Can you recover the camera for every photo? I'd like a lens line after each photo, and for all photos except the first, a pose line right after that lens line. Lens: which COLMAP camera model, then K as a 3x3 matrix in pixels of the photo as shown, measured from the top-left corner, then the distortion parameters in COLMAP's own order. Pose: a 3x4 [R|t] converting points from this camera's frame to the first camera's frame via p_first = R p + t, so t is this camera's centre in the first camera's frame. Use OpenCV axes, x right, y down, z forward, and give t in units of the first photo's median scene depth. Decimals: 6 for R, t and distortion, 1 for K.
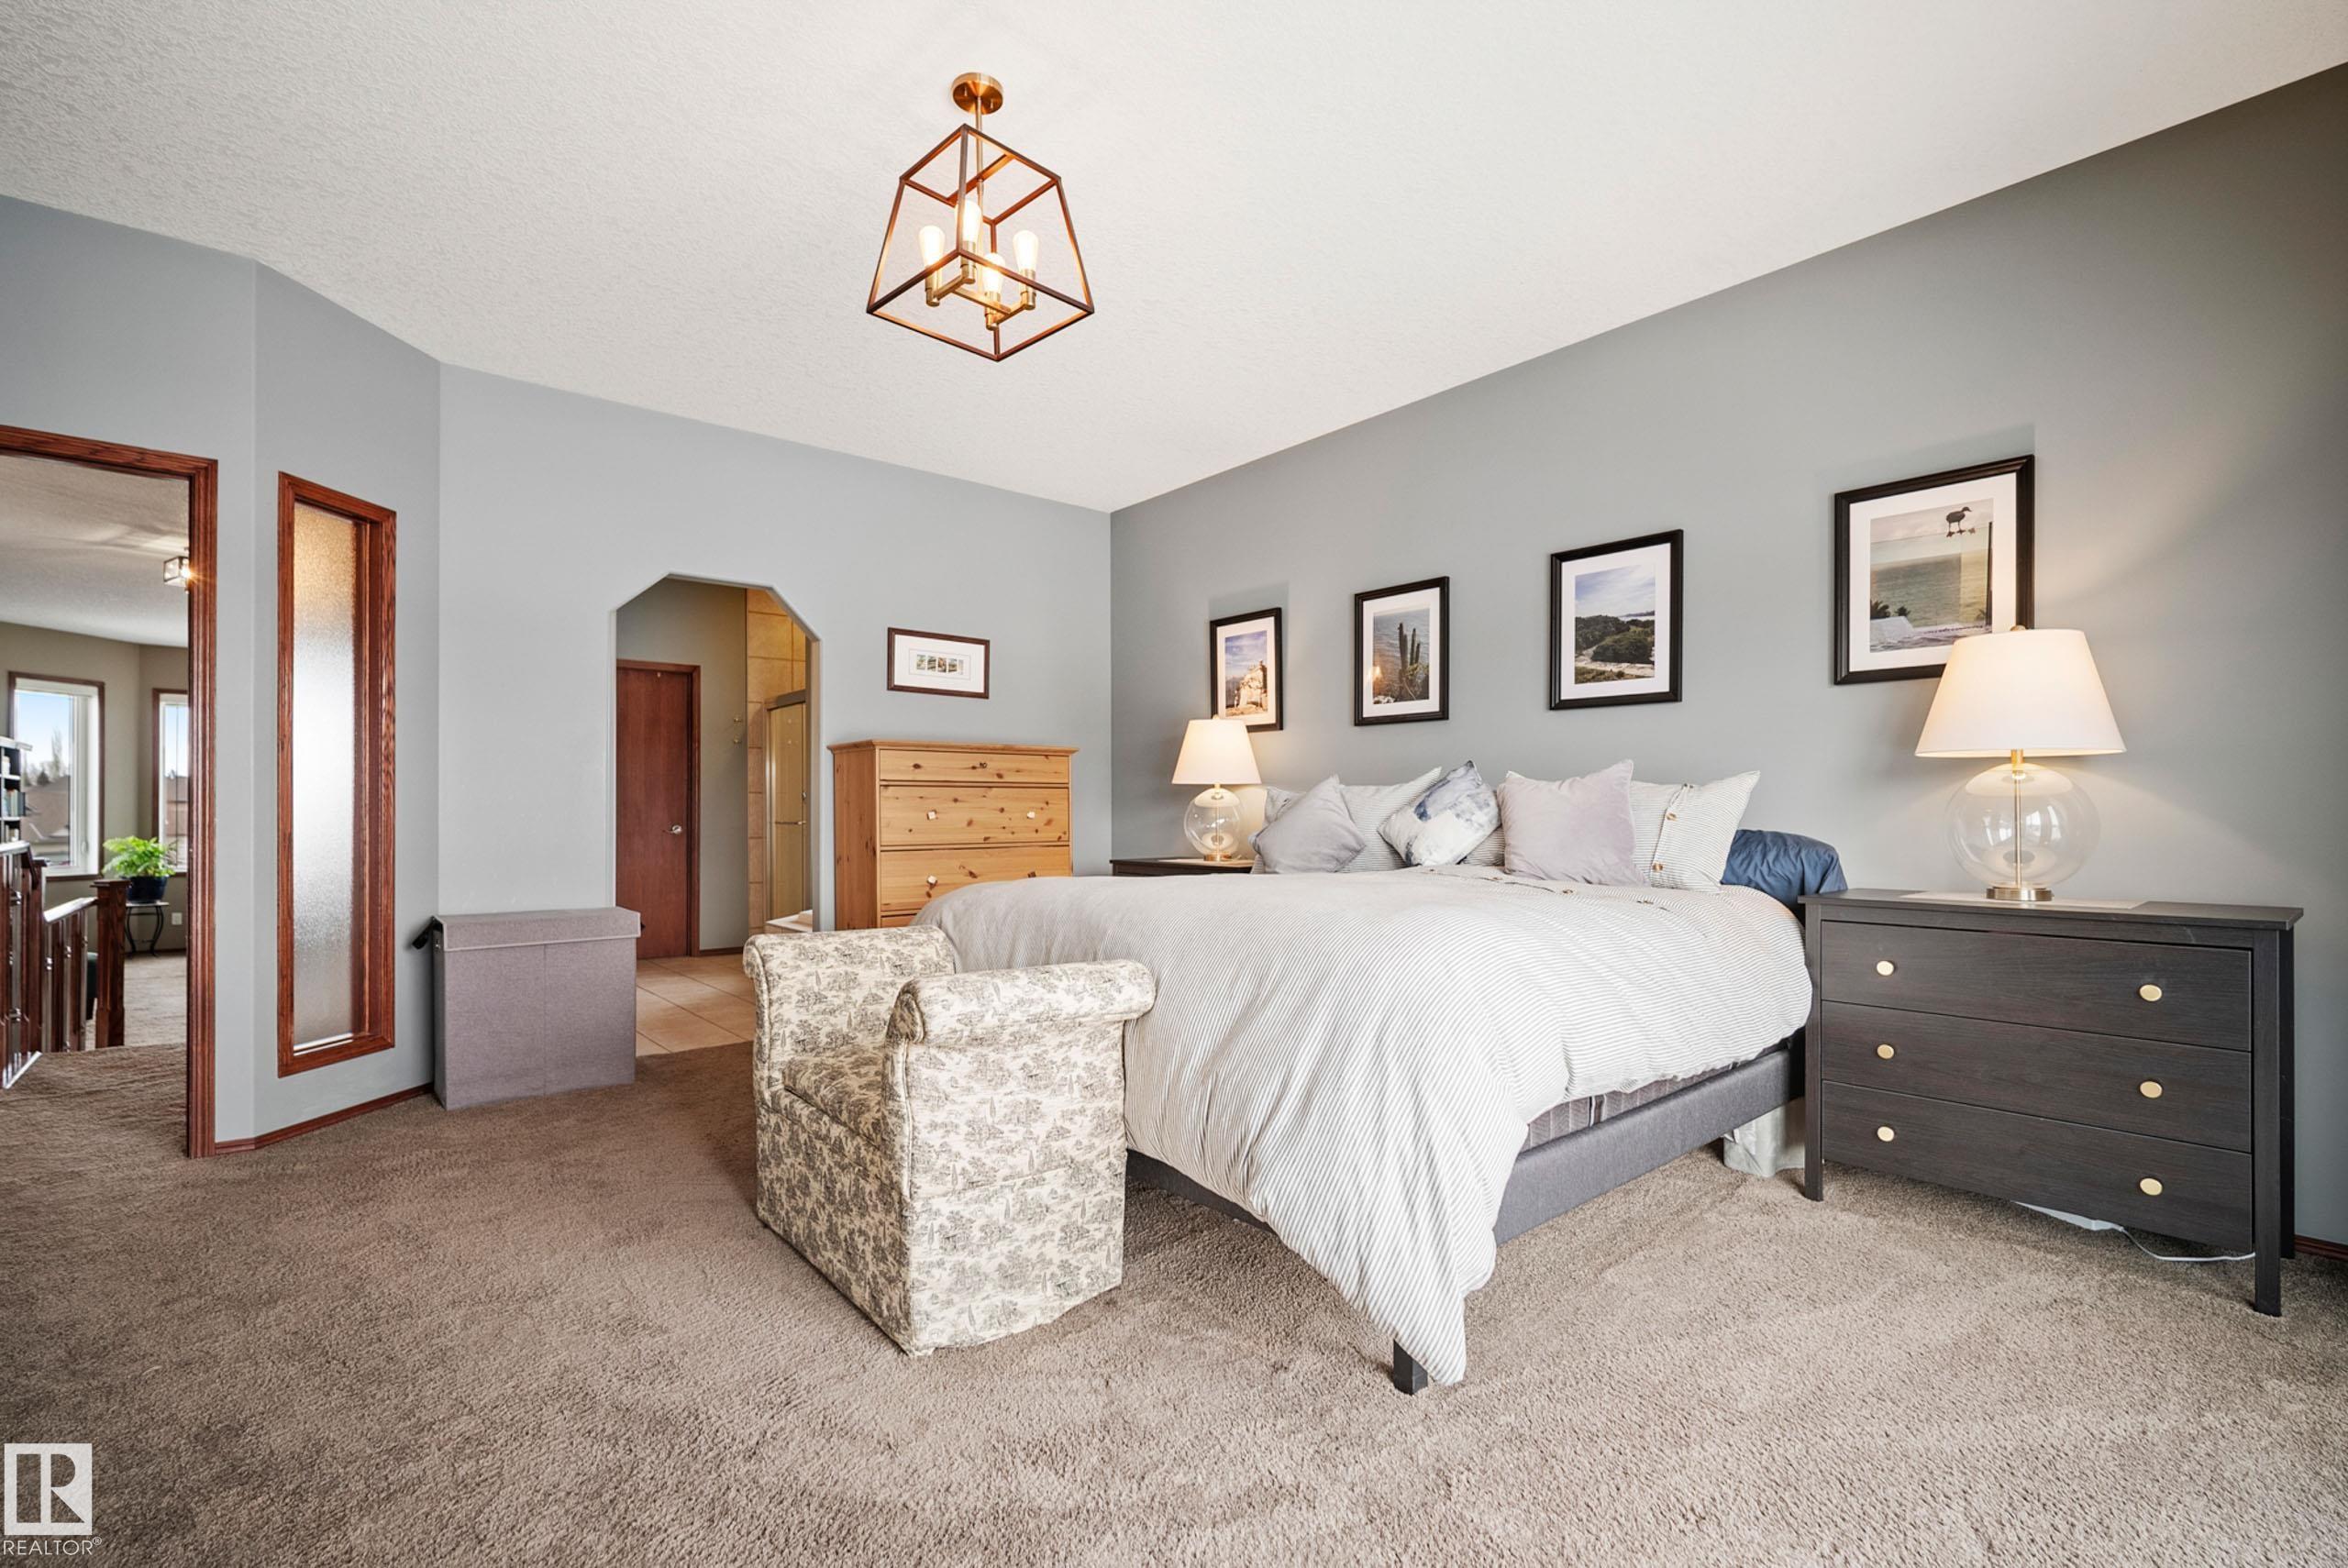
lens RADIAL K [[1052.1, 0, 1162.7], [0, 1052.1, 808.9], [0, 0, 1]] dist [-0.012108, 0.003949]
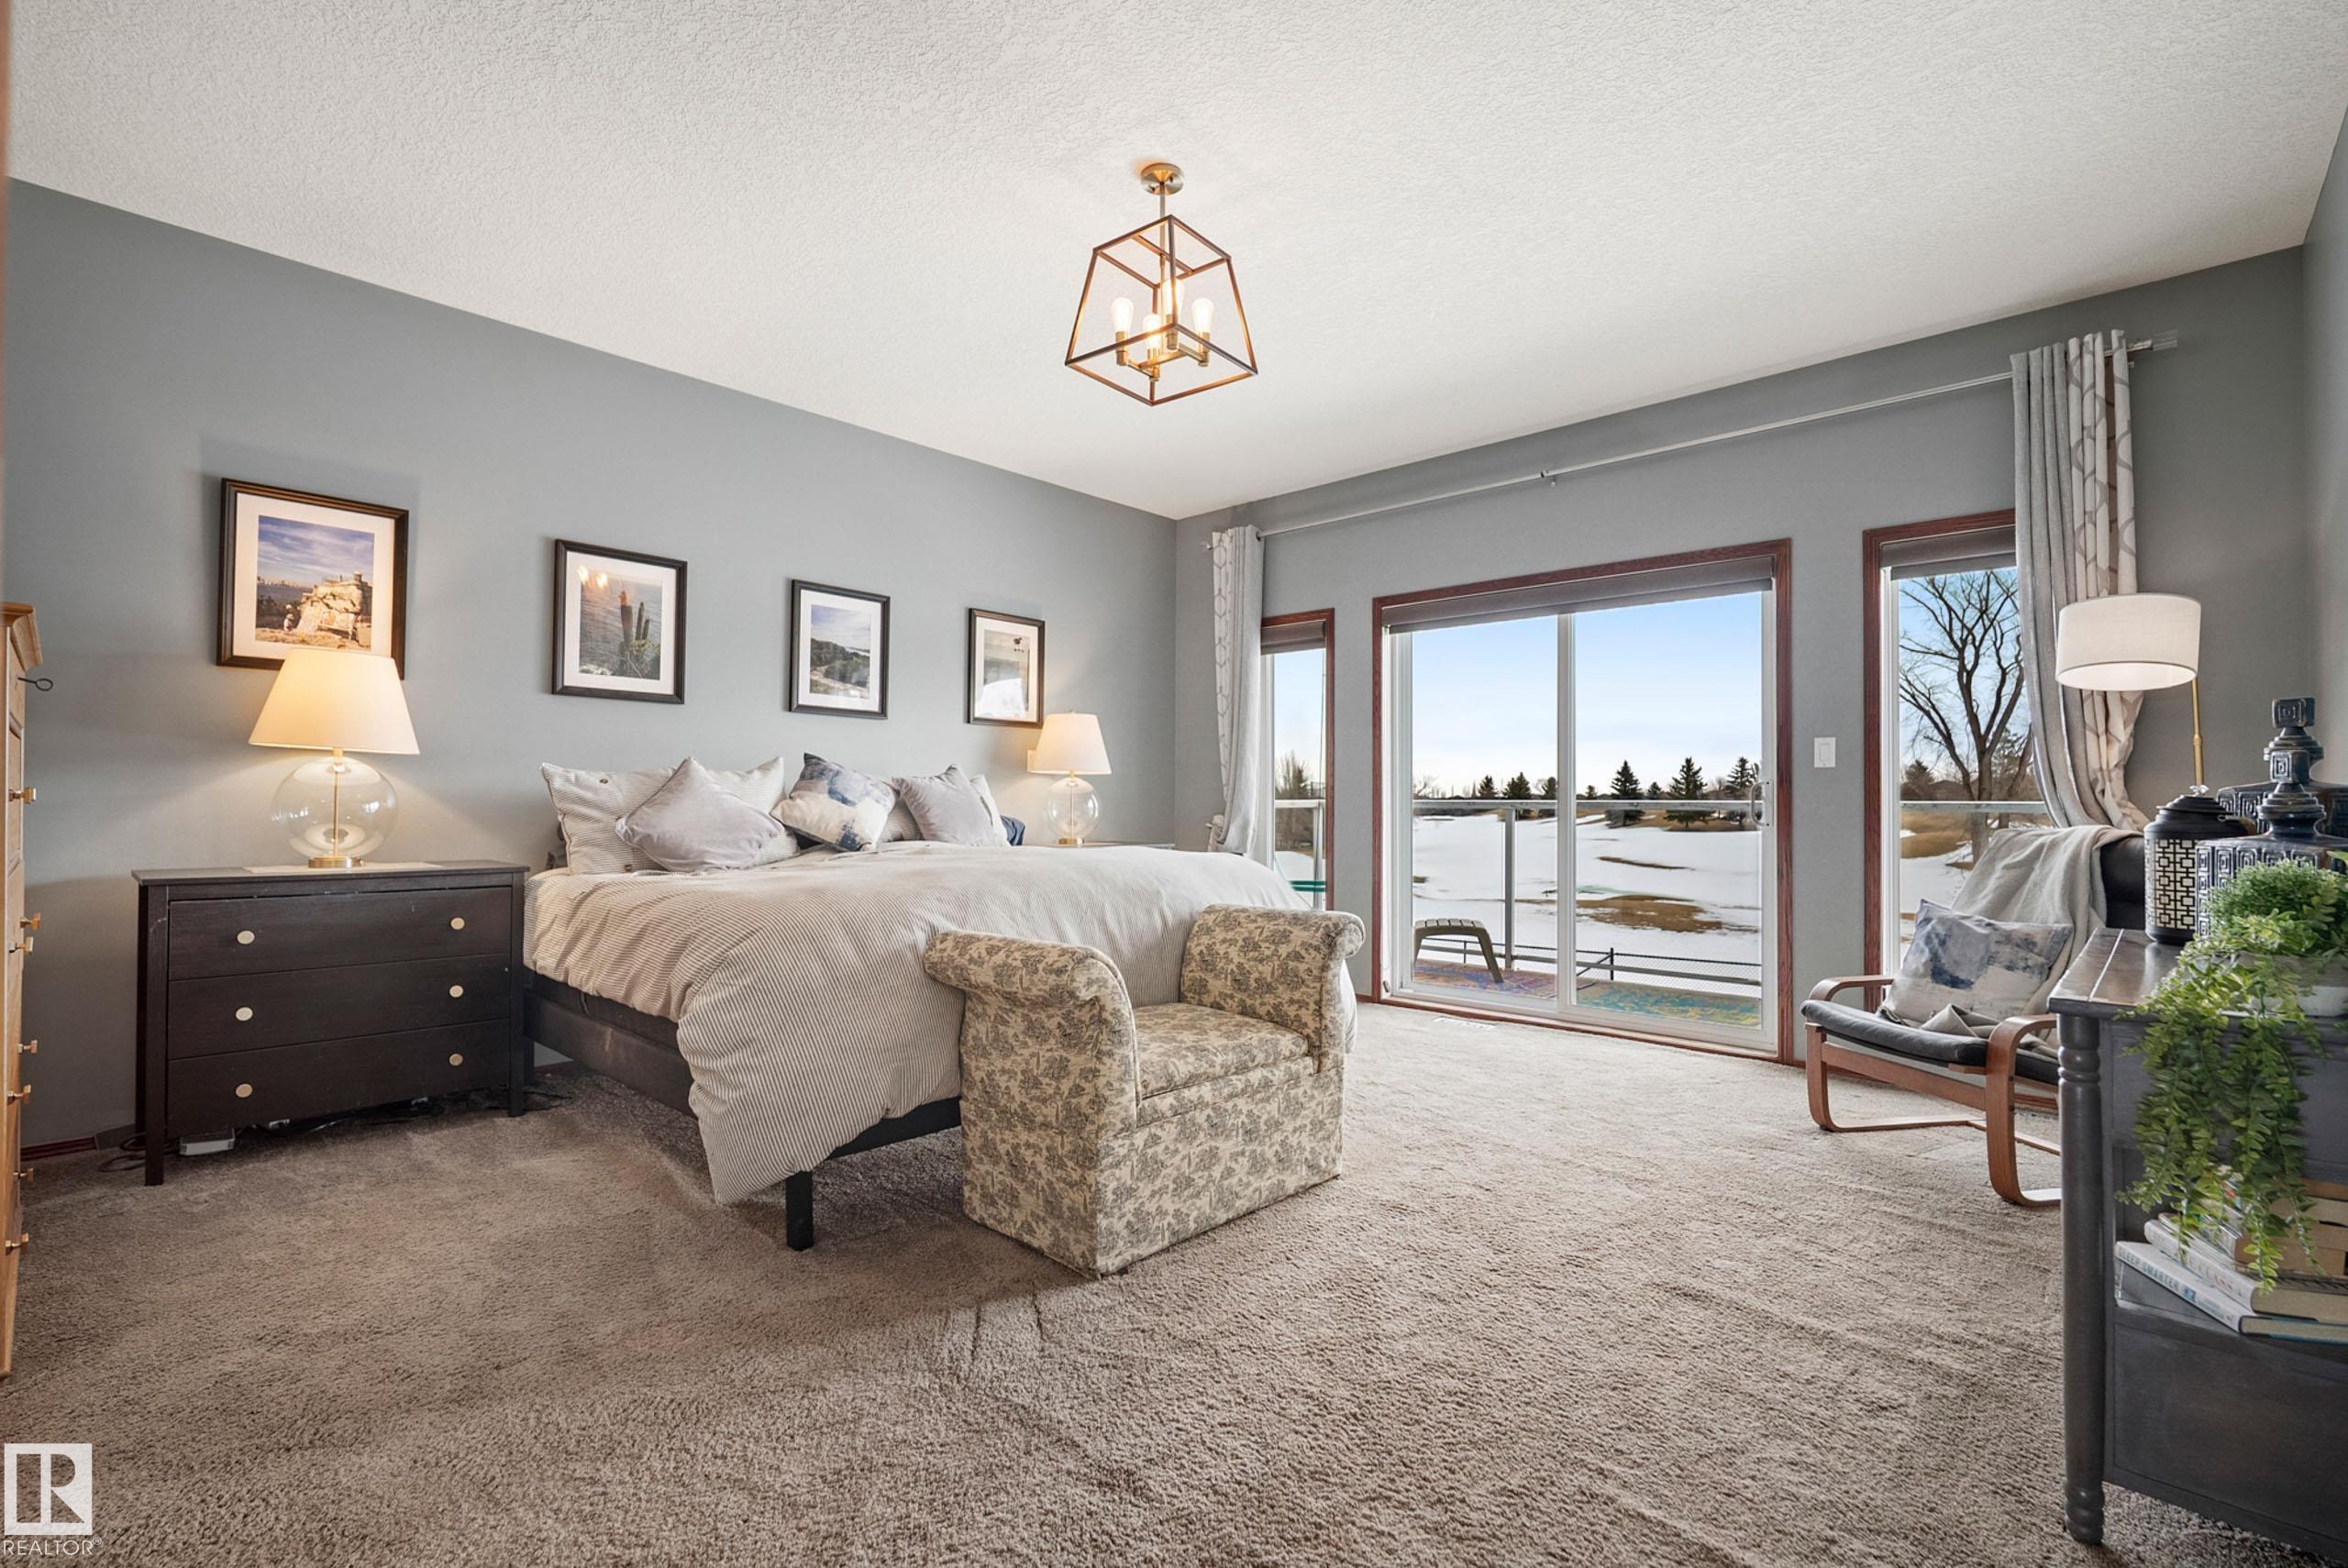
lens RADIAL K [[1052.1, 0, 1156.7], [0, 1052.1, 779.8], [0, 0, 1]] dist [-0.012108, 0.003949]
pose [[-0.119564, 0.026950, 0.992461, -0.757246], [-0.005878, 0.999595, -0.027851, 0.012001], [-0.992809, -0.009163, -0.119357, 0.657211]]
